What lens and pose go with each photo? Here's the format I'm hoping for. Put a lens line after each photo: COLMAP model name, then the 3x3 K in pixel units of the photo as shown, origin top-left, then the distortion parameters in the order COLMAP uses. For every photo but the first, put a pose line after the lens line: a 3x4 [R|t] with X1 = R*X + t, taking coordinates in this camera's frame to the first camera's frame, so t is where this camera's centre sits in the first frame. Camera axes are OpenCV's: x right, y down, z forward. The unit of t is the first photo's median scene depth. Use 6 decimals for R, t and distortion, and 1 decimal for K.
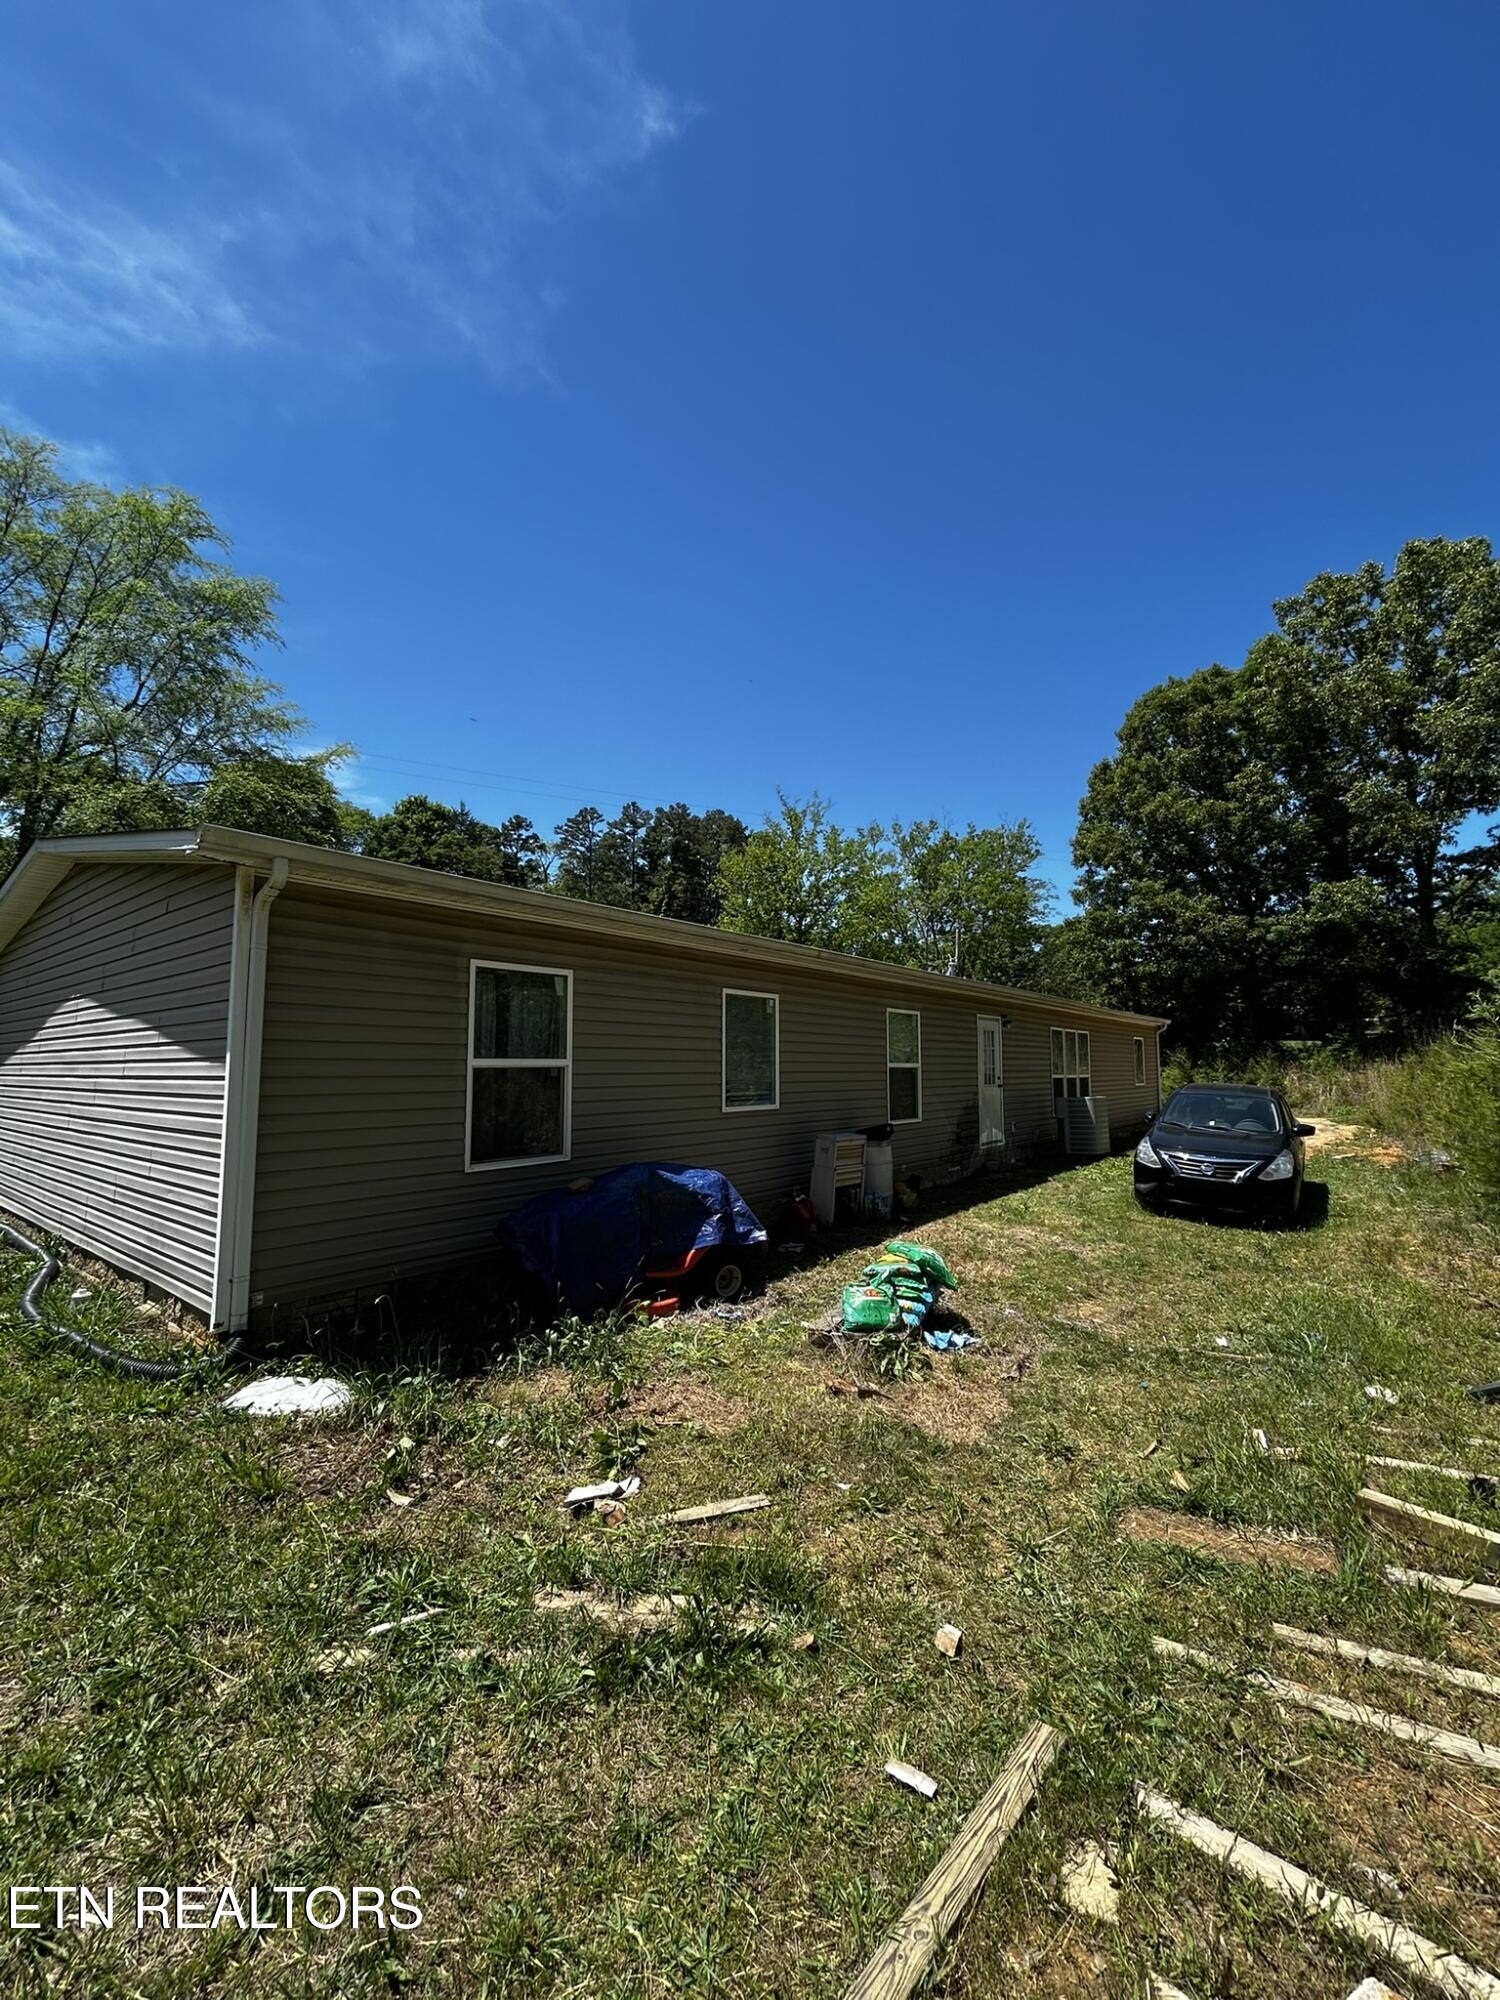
lens RADIAL K [[804.9, 0, 751.3], [0, 804.9, 1004.9], [0, 0, 1]] dist [0.001504, -0.000002]
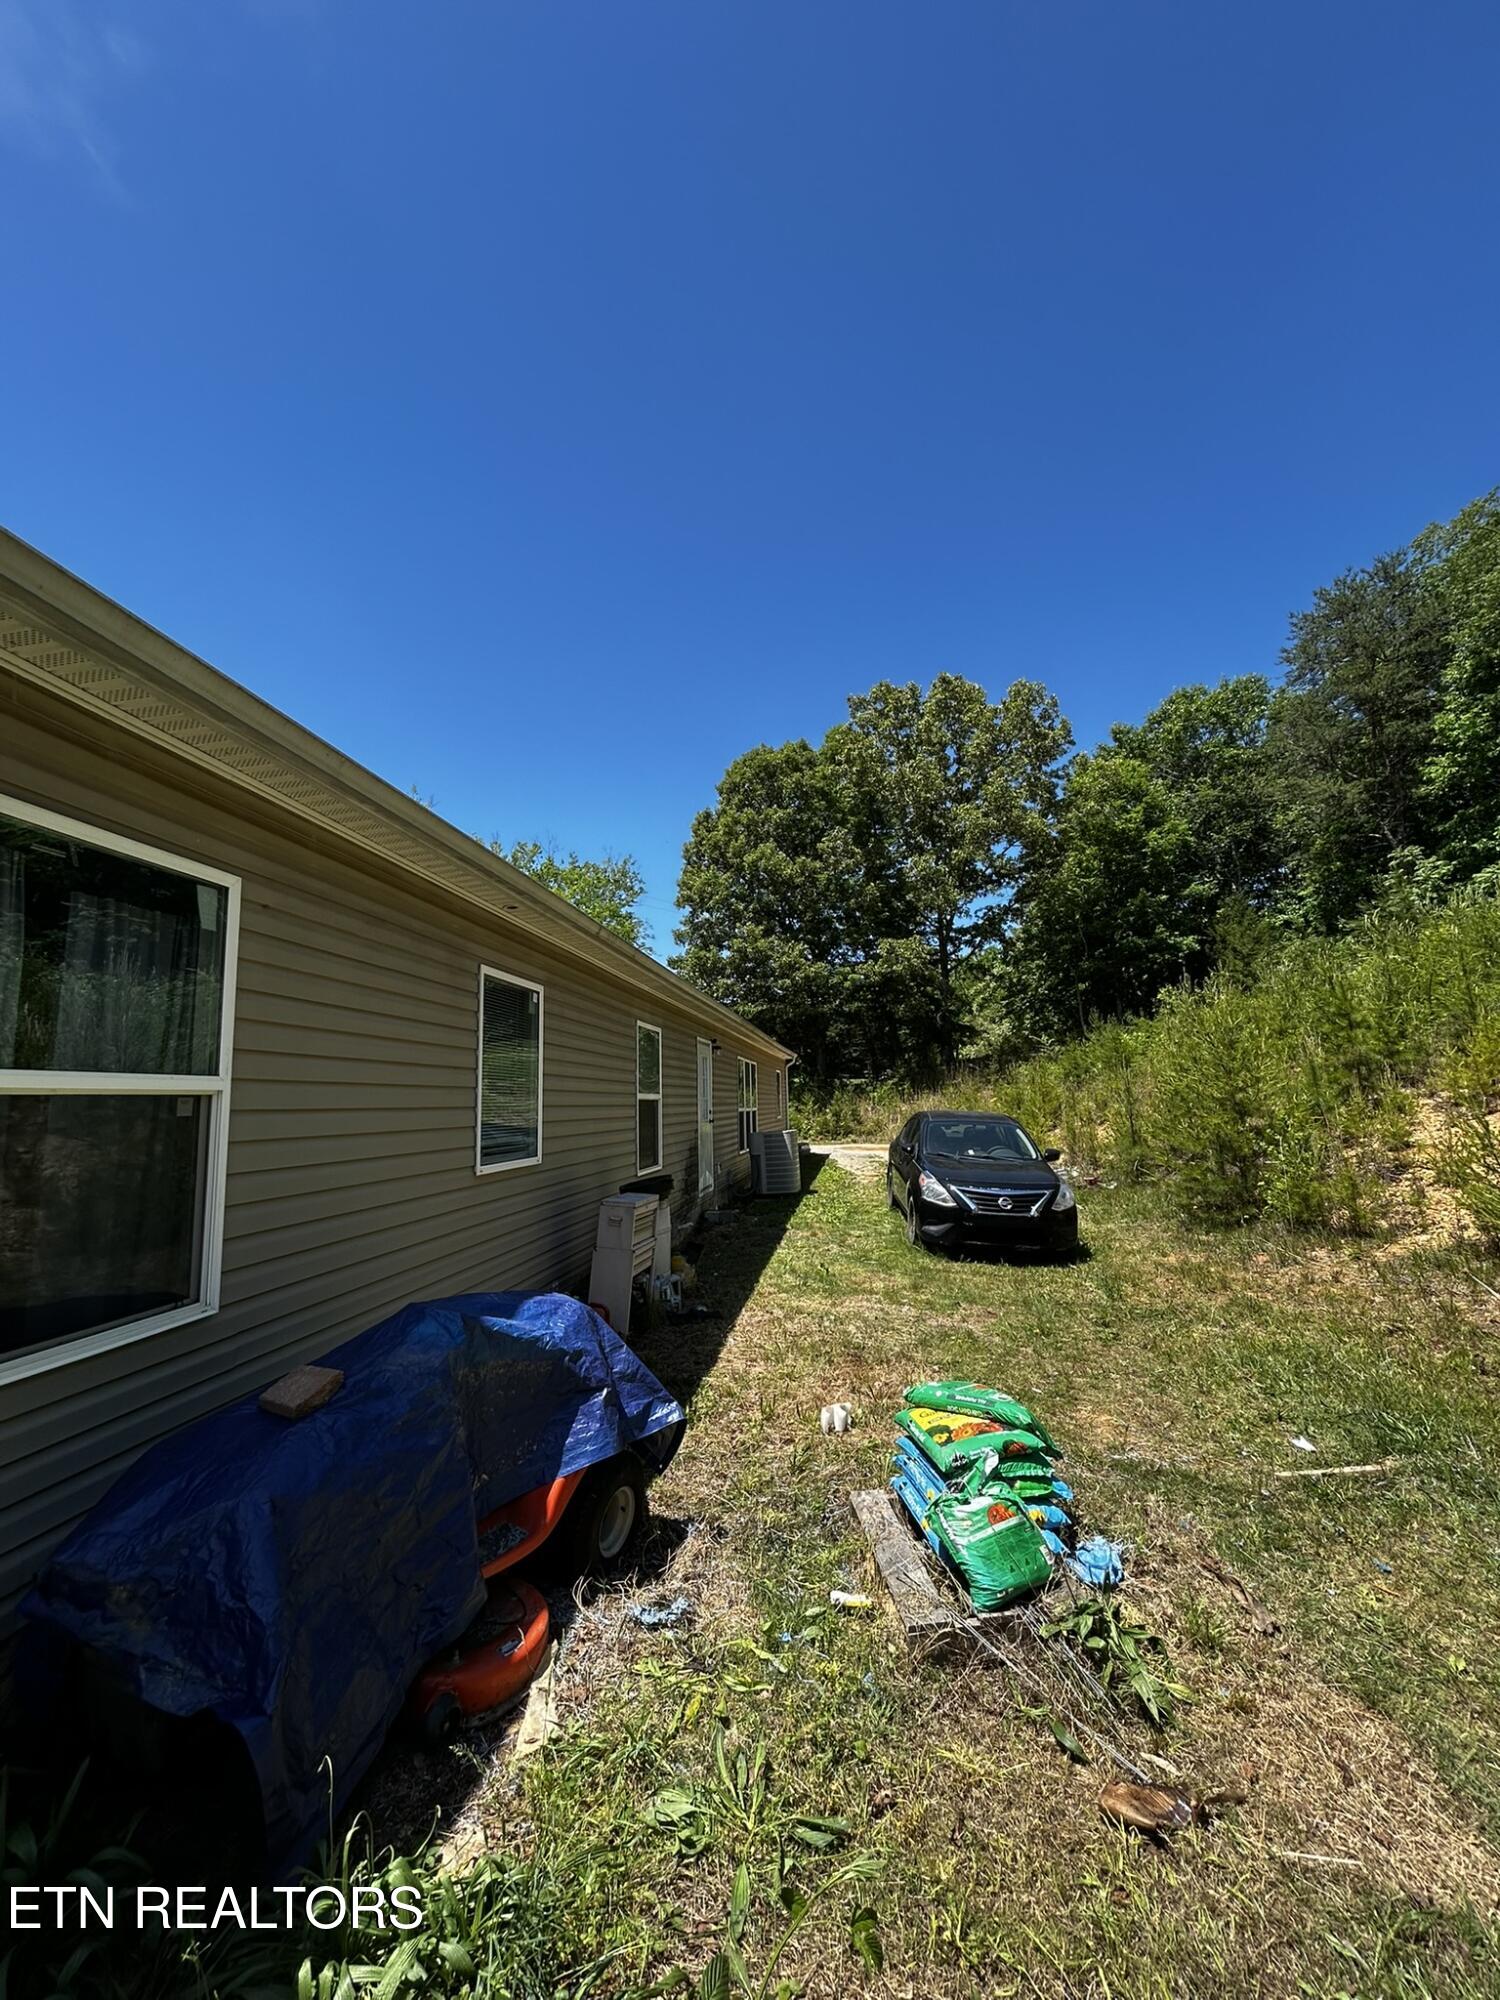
lens RADIAL K [[804.9, 0, 751.3], [0, 804.9, 1004.9], [0, 0, 1]] dist [0.001504, -0.000002]
pose [[0.859749, 0.043247, 0.508883, -0.125614], [-0.017238, 0.998298, -0.055717, 0.029277], [-0.510426, 0.039130, 0.859031, 0.293284]]
